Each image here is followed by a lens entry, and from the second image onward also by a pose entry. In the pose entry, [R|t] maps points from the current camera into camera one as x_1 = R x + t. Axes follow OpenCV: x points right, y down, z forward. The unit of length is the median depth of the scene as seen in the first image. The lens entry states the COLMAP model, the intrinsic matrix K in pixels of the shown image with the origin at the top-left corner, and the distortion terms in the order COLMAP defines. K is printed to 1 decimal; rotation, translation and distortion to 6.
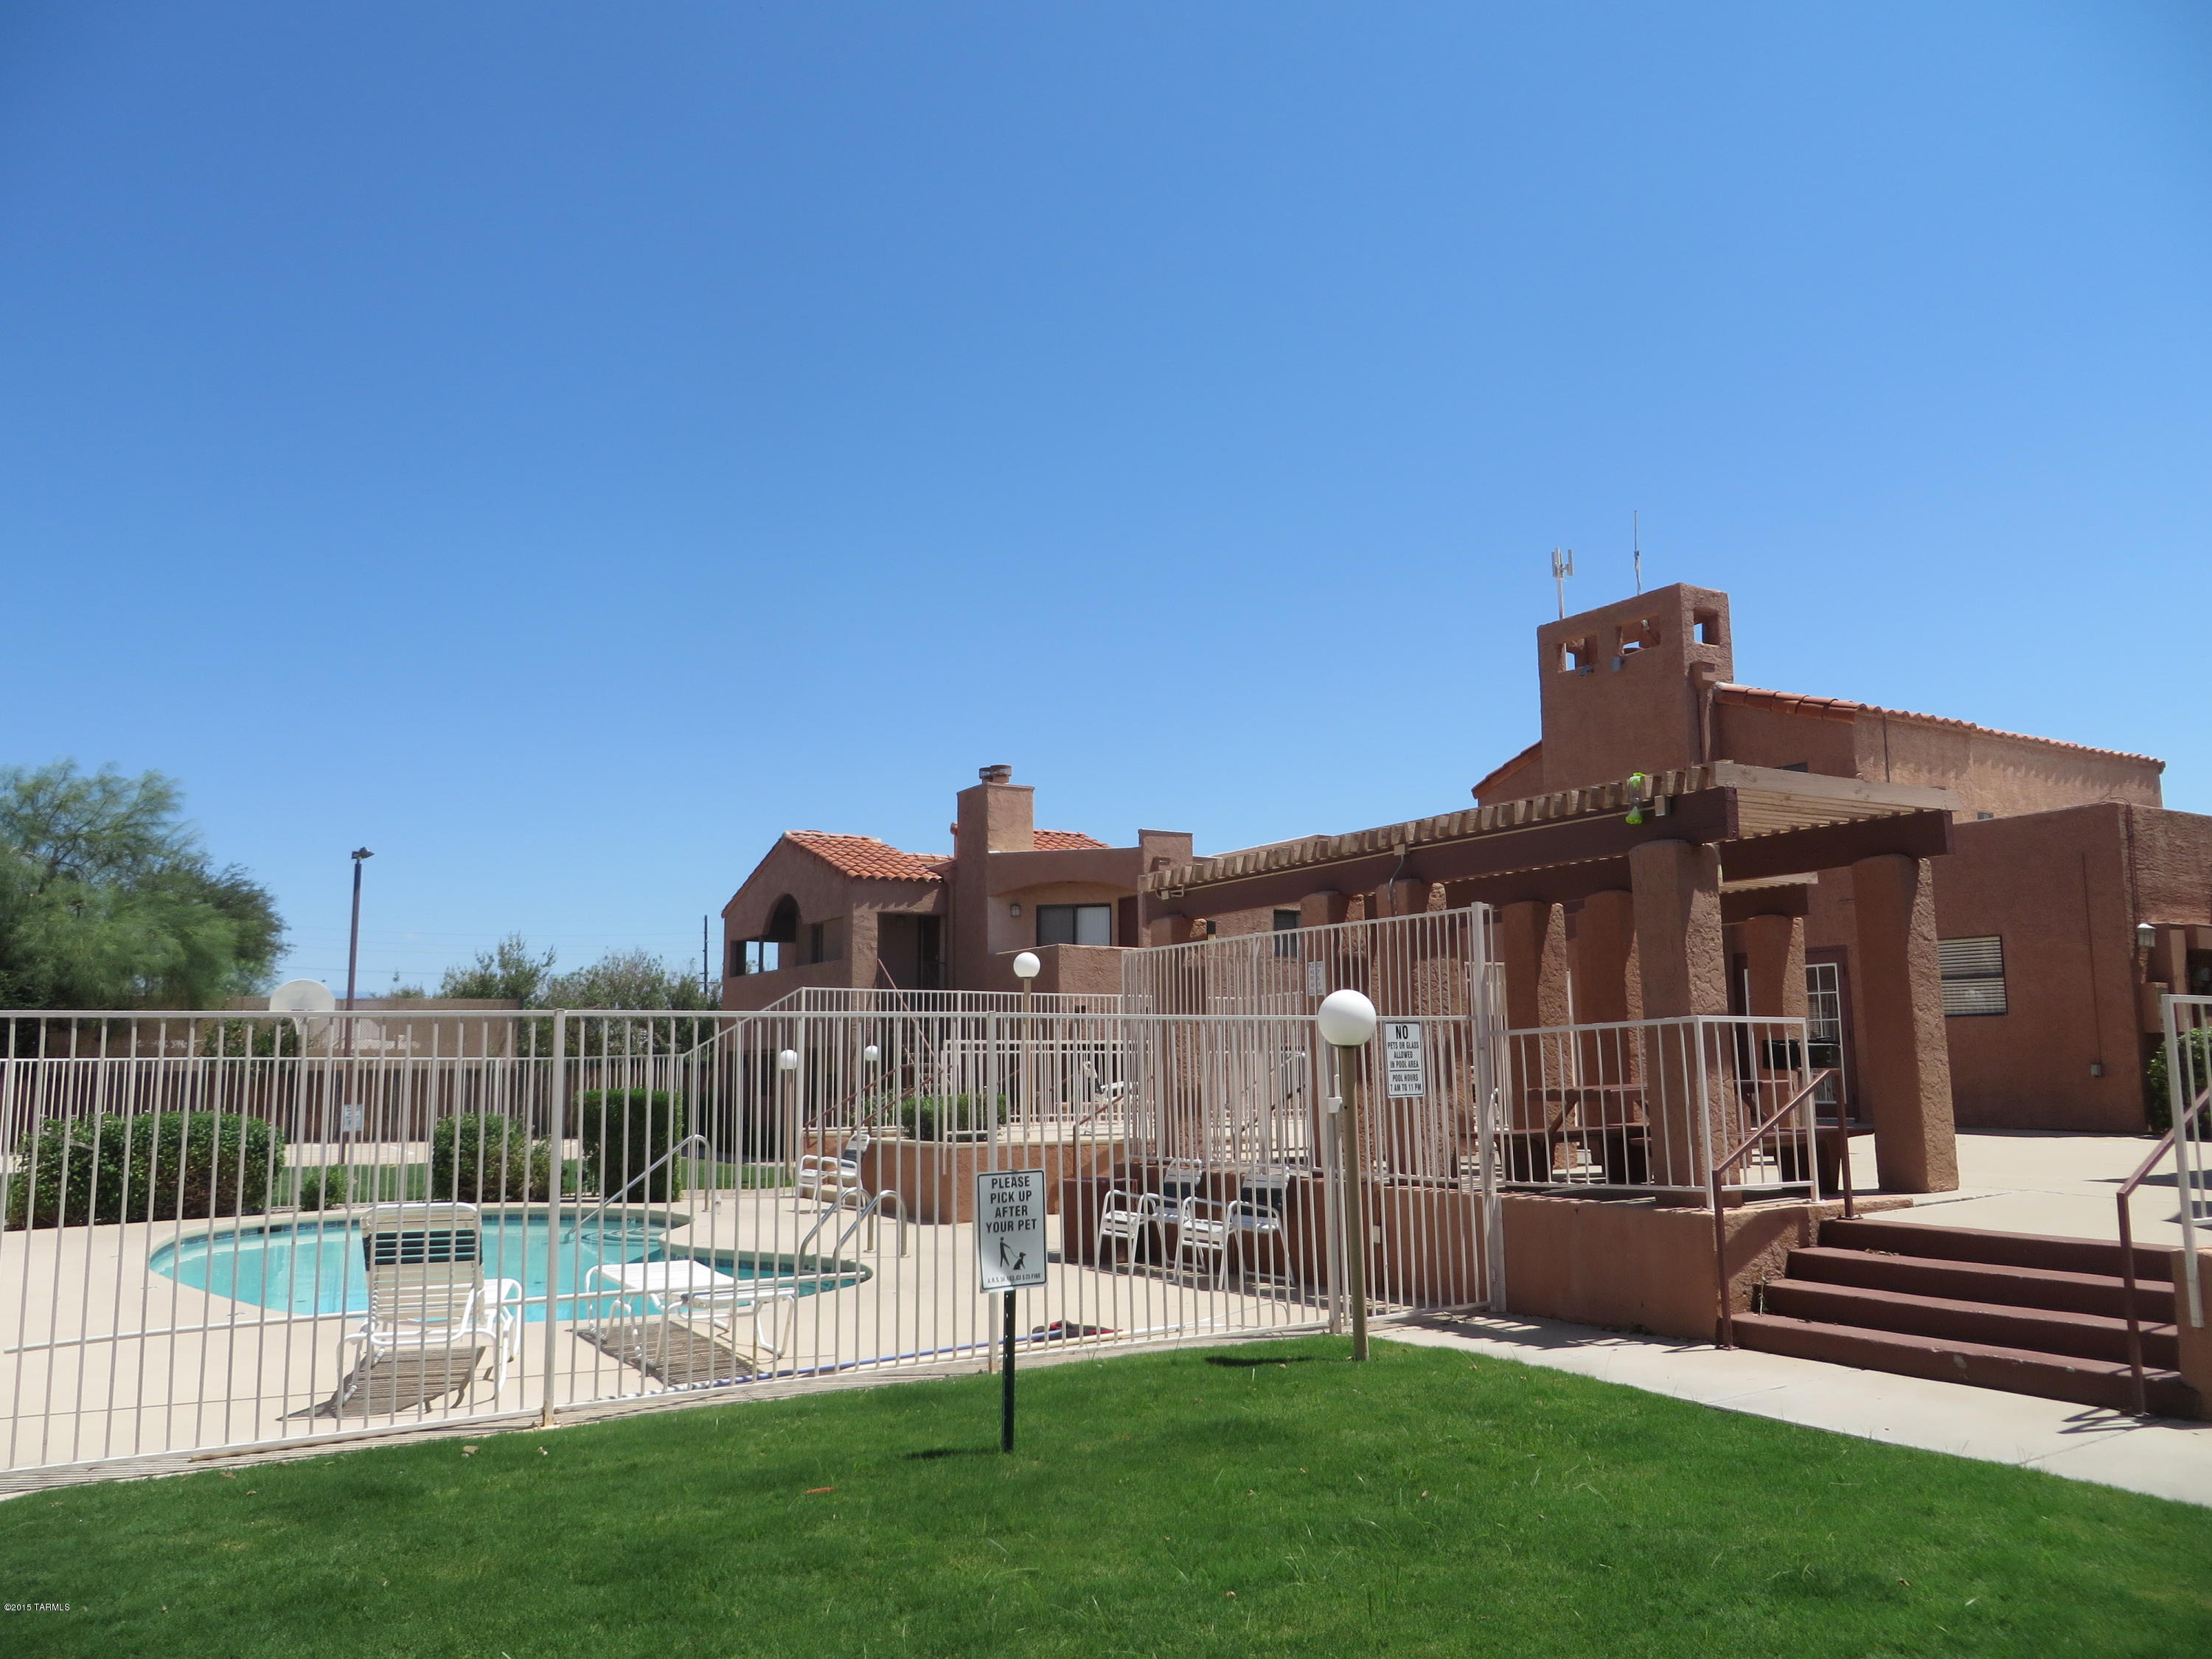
lens RADIAL K [[1599.5, 0, 1059.5], [0, 1599.5, 837.1], [0, 0, 1]] dist [0.002006, 0.003887]
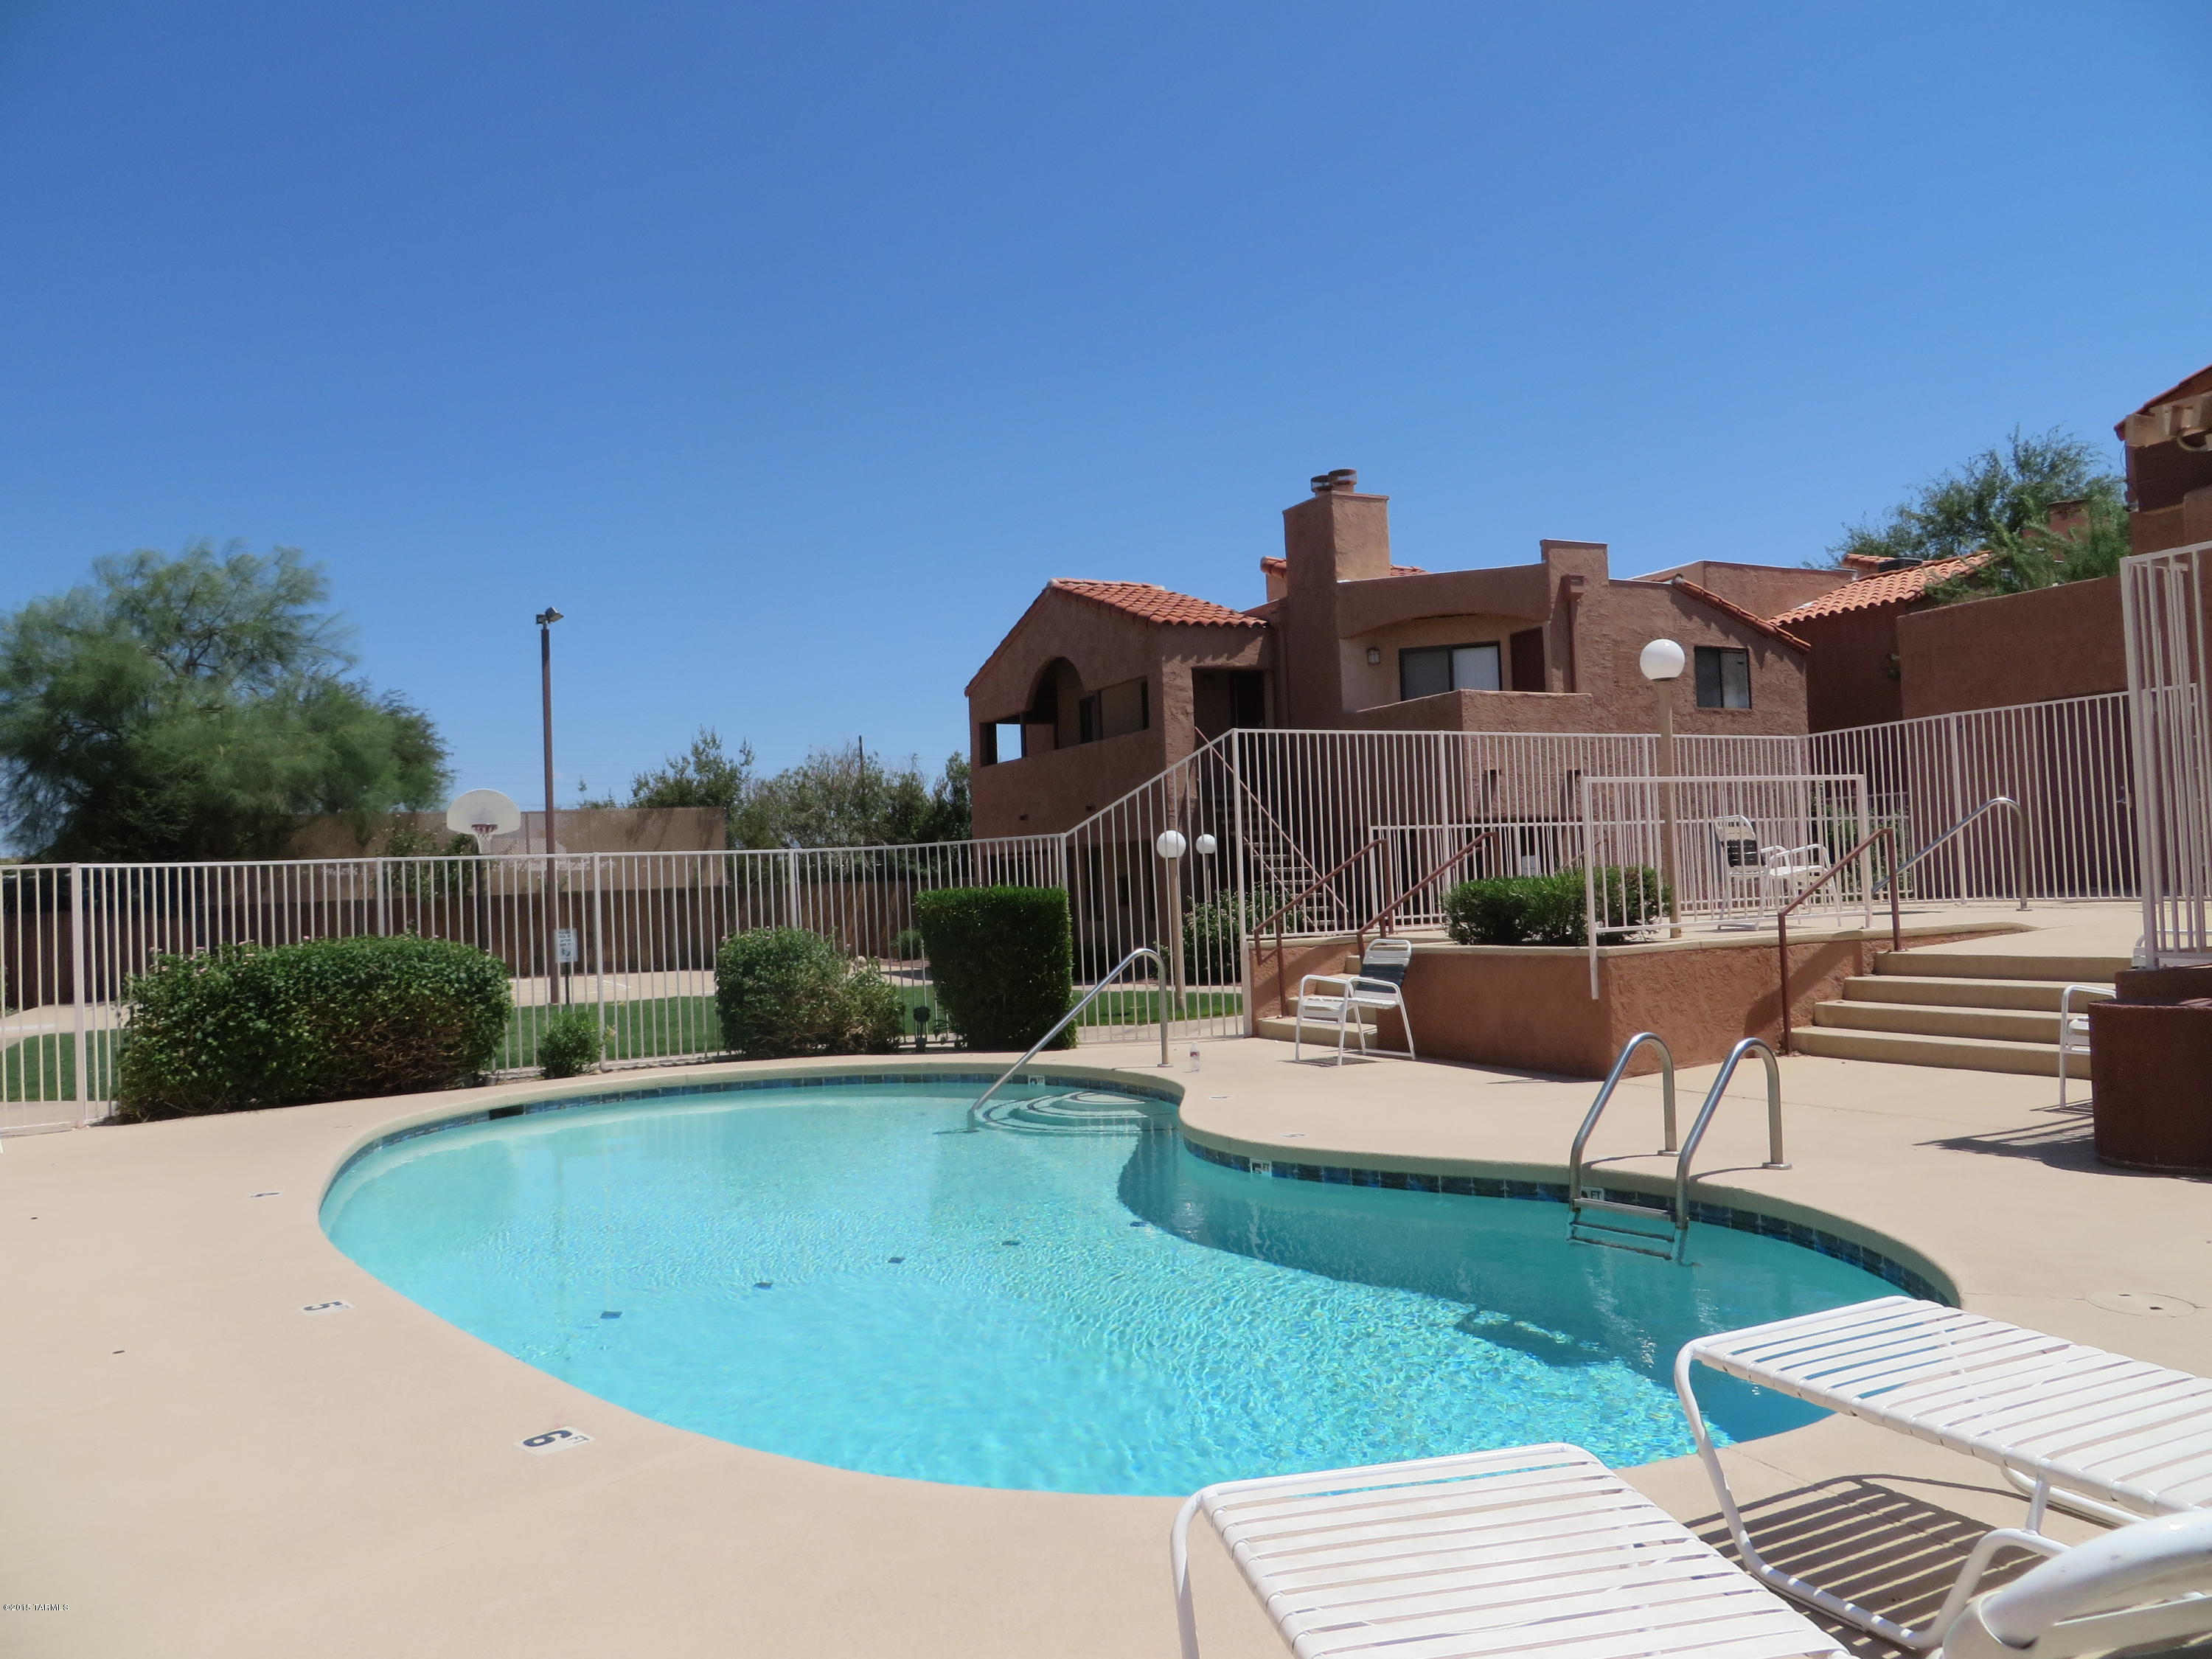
lens RADIAL K [[1645.1, 0, 1106.0], [0, 1645.1, 829.5], [0, 0, 1]] dist [-0.023743, 0.007624]
pose [[0.997125, -0.035146, -0.067134, -0.105104], [0.042359, 0.993113, 0.109232, 0.036365], [0.062832, -0.111761, 0.991747, 0.191620]]
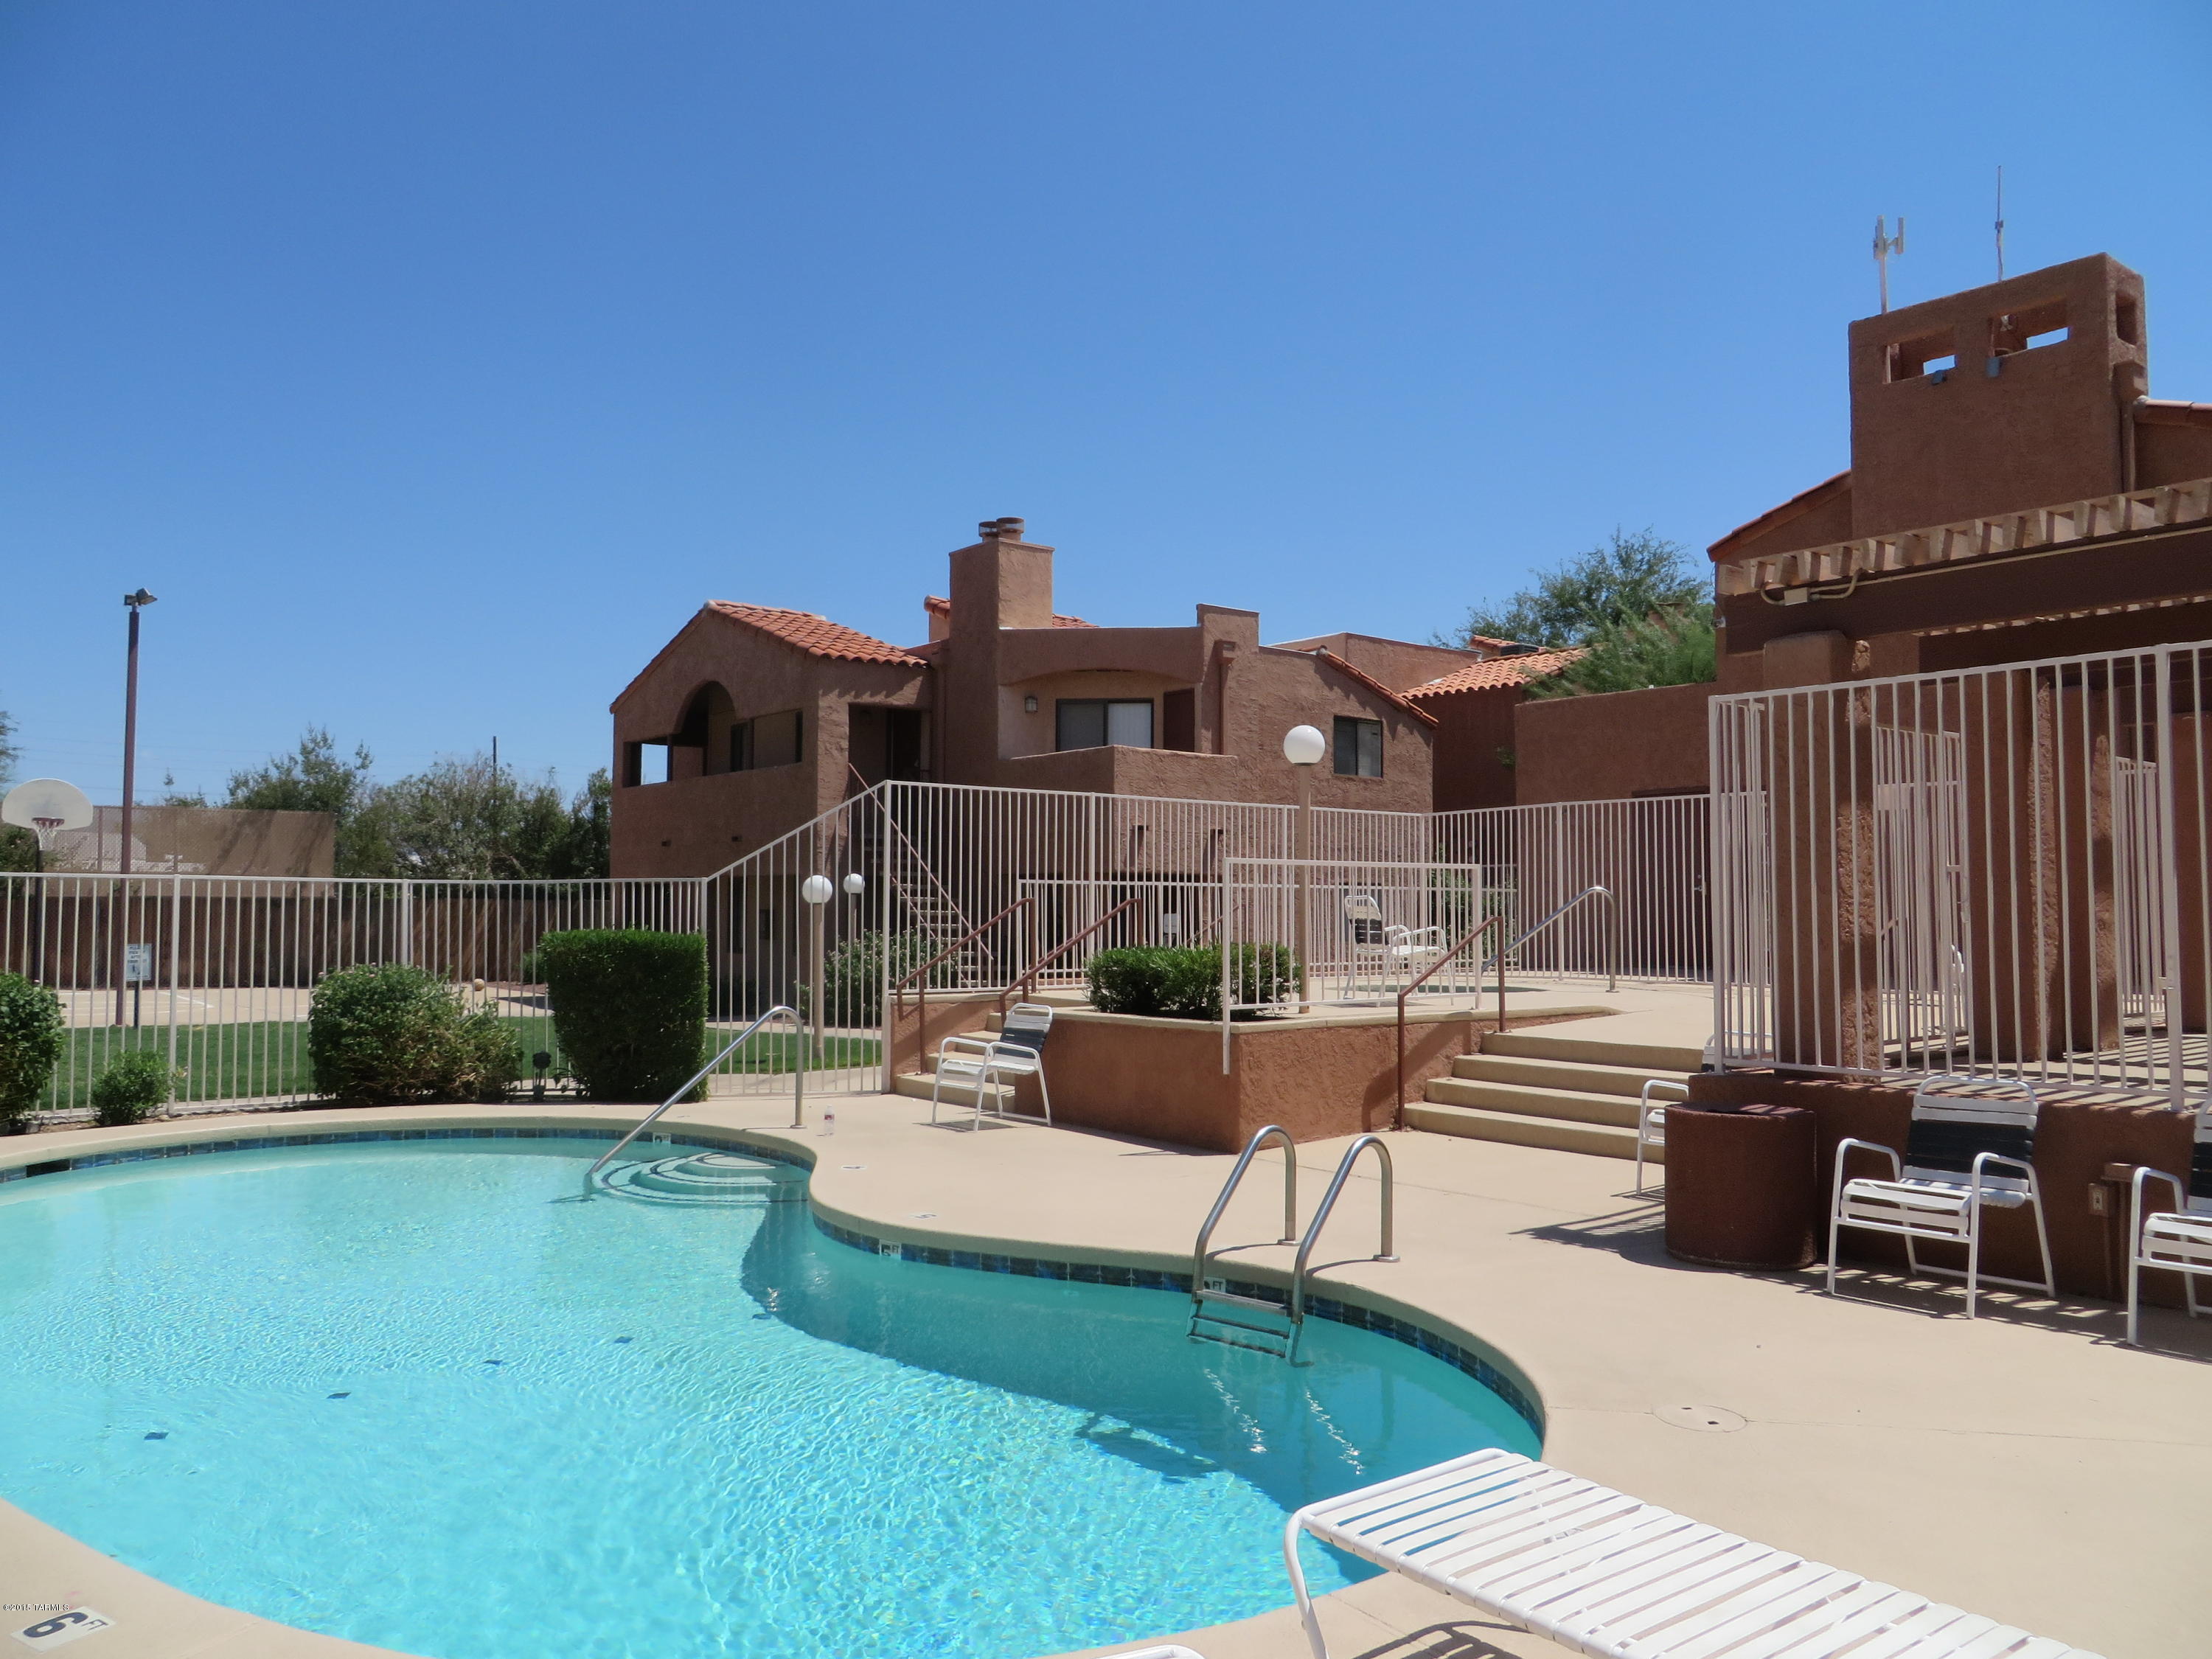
lens RADIAL K [[1646.9, 0, 1106.0], [0, 1646.9, 829.5], [0, 0, 1]] dist [-0.017189, 0.005473]
pose [[0.989466, 0.017820, 0.143668, -0.104775], [-0.031461, 0.995146, 0.093242, 0.030042], [-0.141309, -0.096780, 0.985224, 0.194119]]
